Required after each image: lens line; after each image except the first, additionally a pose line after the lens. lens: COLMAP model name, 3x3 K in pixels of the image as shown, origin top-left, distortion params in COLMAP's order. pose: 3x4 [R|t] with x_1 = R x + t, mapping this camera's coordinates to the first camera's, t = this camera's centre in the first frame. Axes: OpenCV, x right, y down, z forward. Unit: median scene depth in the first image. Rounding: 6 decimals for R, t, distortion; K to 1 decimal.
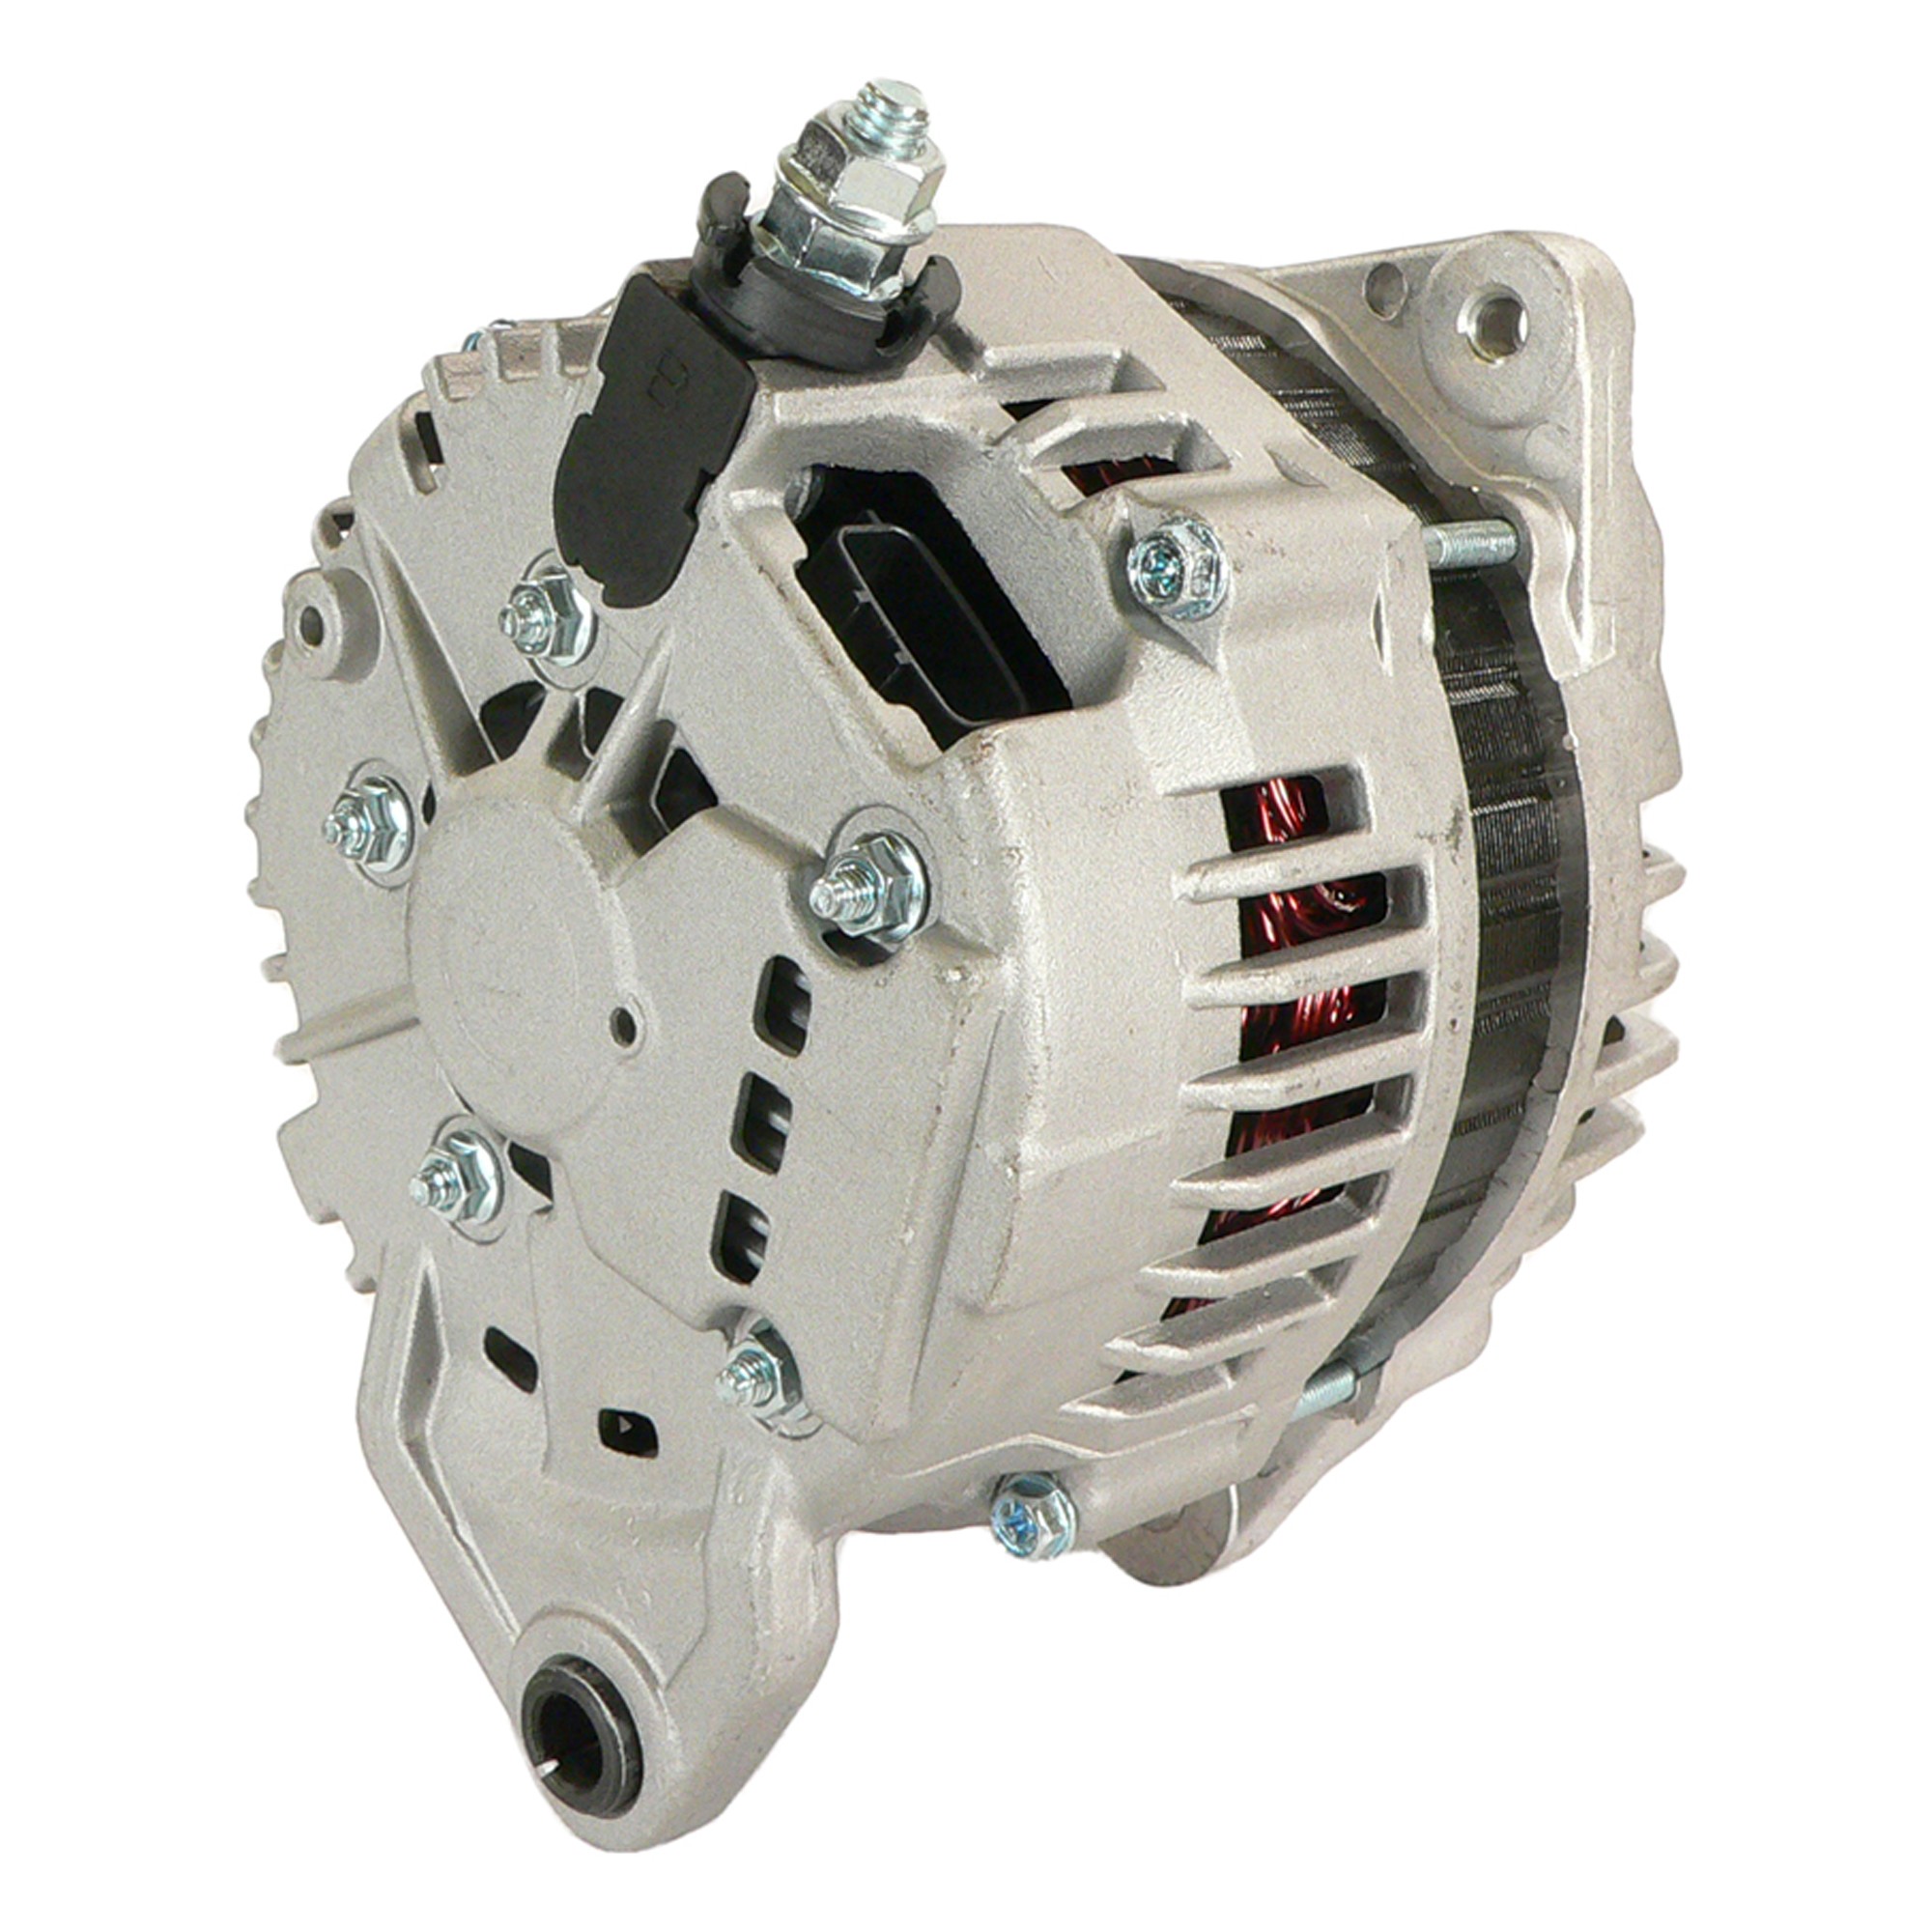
lens RADIAL K [[3268.1, 0, 965.0], [0, 3268.1, 851.7], [0, 0, 1]] dist [-0.267150, -0.102963]
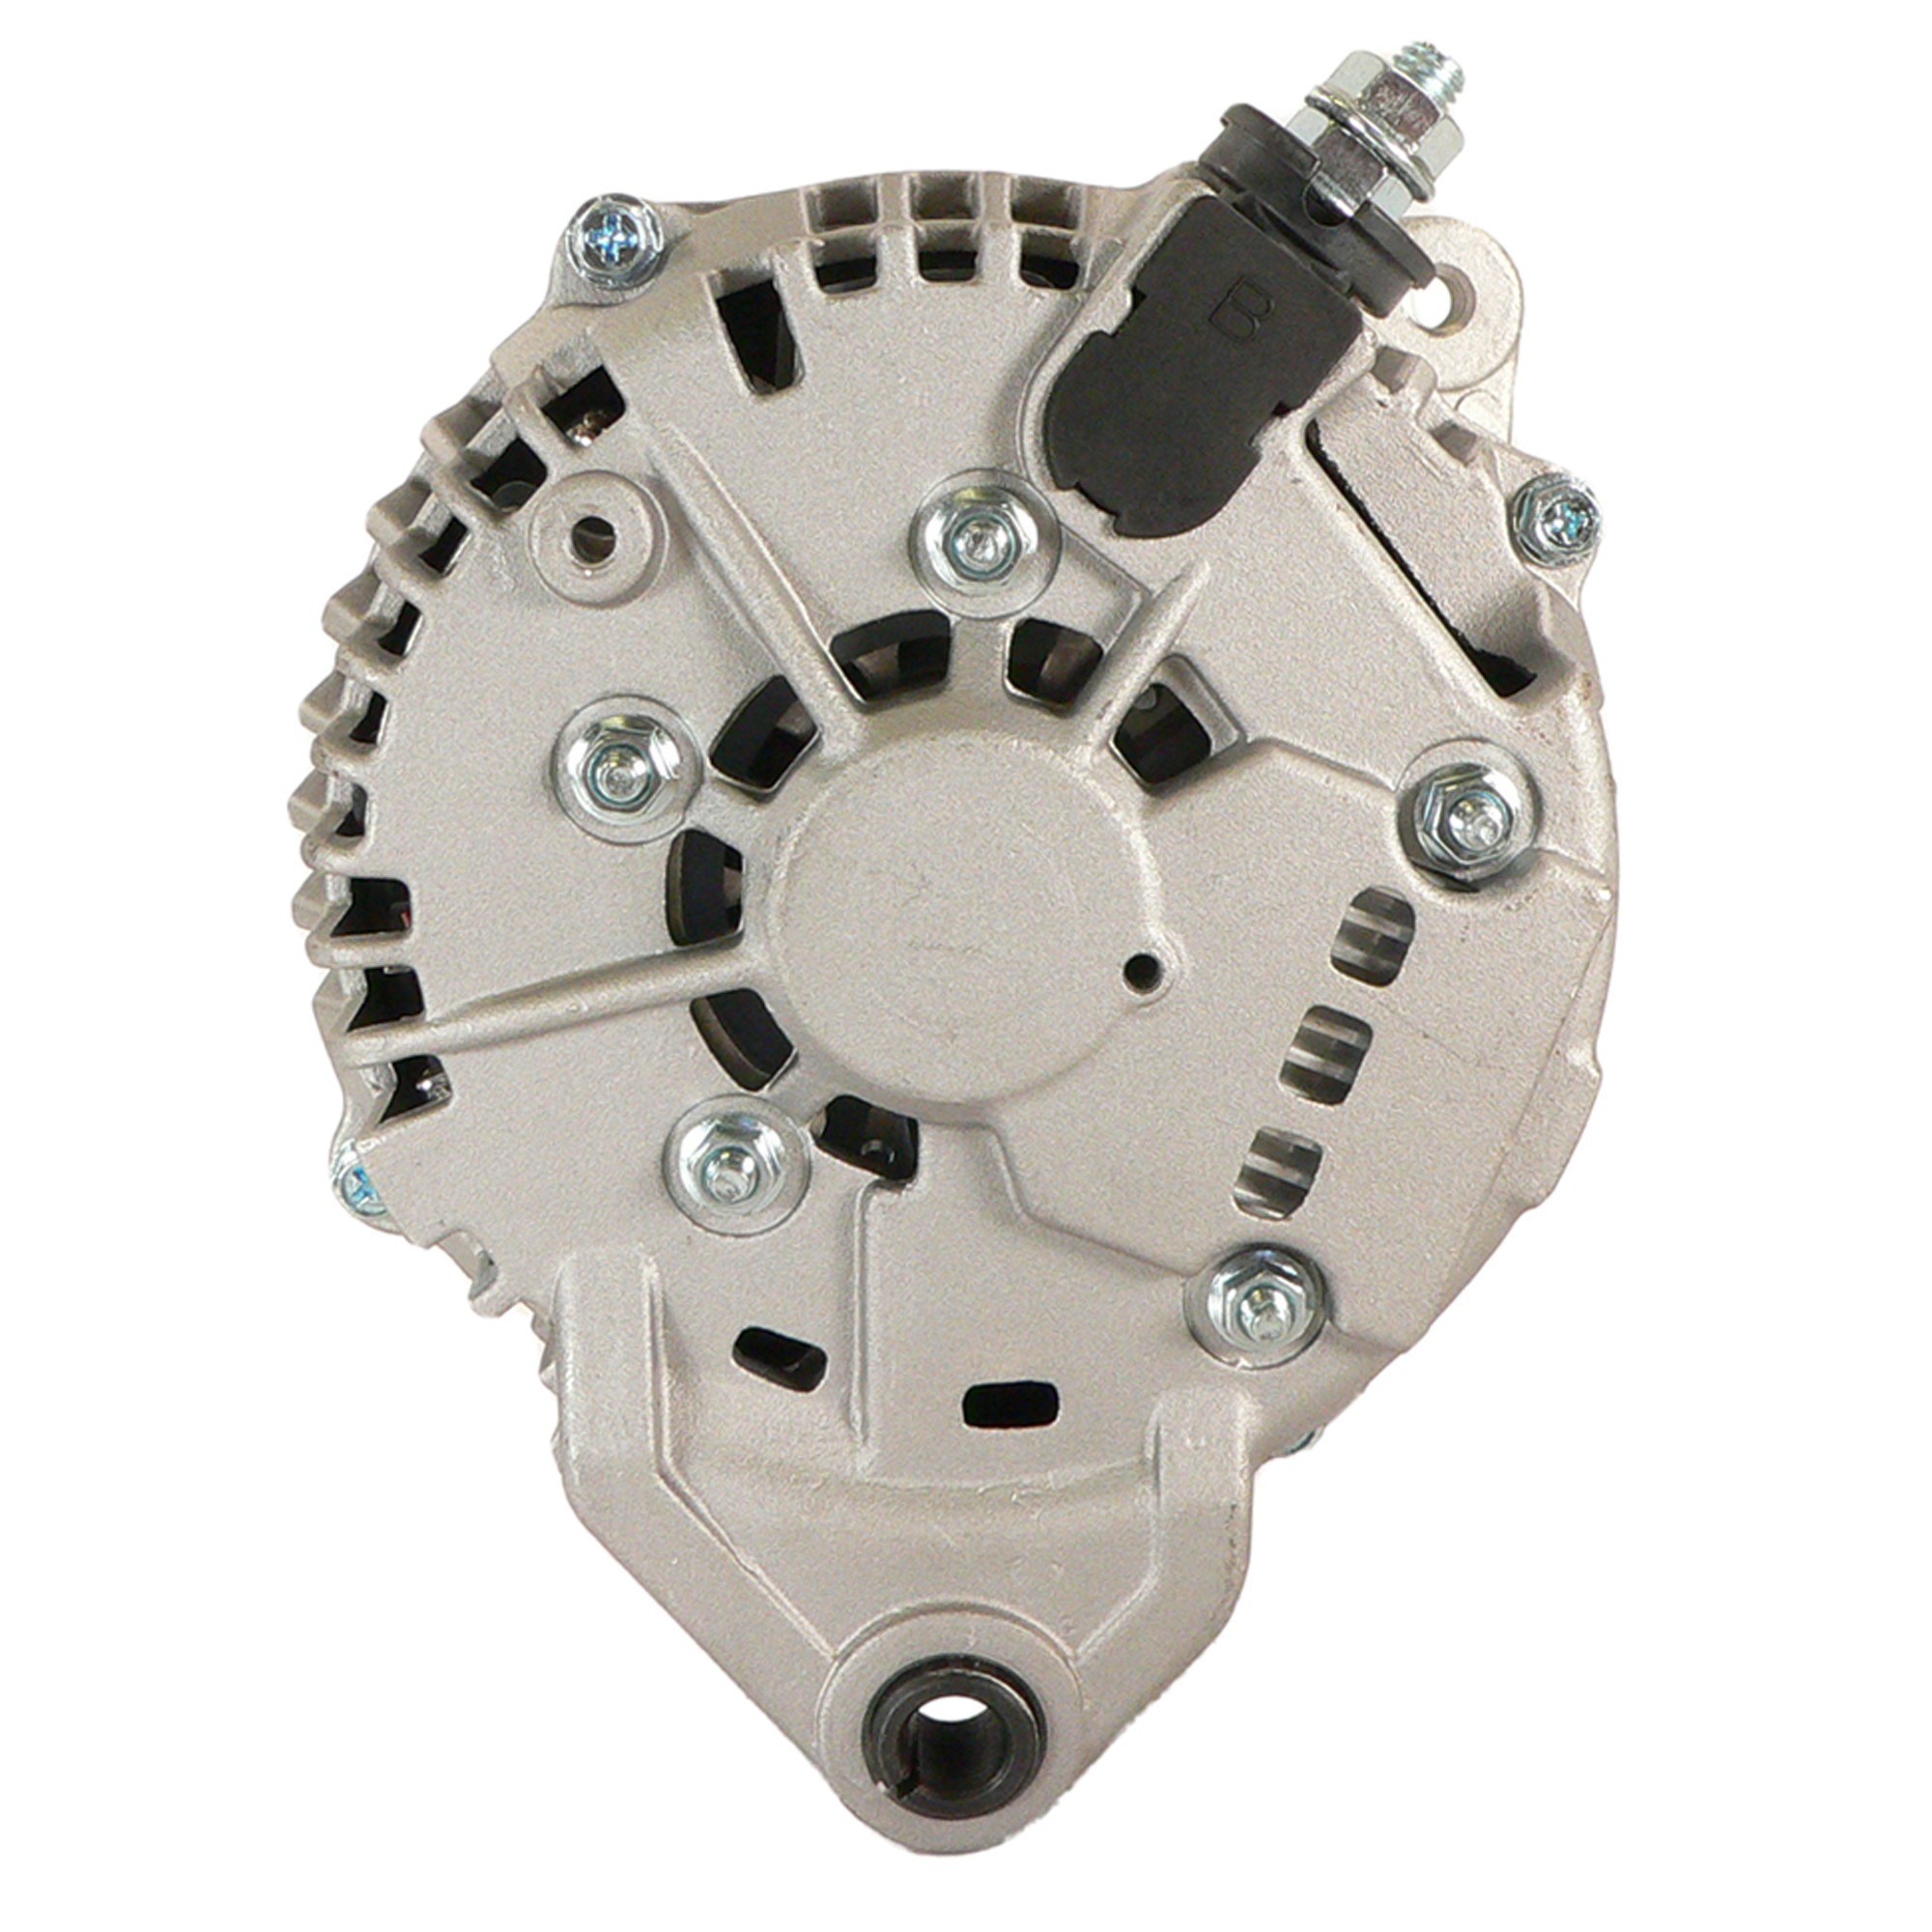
lens RADIAL K [[3268.1, 0, 965.0], [0, 3268.1, 851.7], [0, 0, 1]] dist [-0.267150, -0.102963]
pose [[0.691310, -0.044313, 0.721198, -0.883504], [0.022957, 0.998961, 0.039374, -0.022676], [-0.722193, -0.010663, 0.691609, 0.392224]]
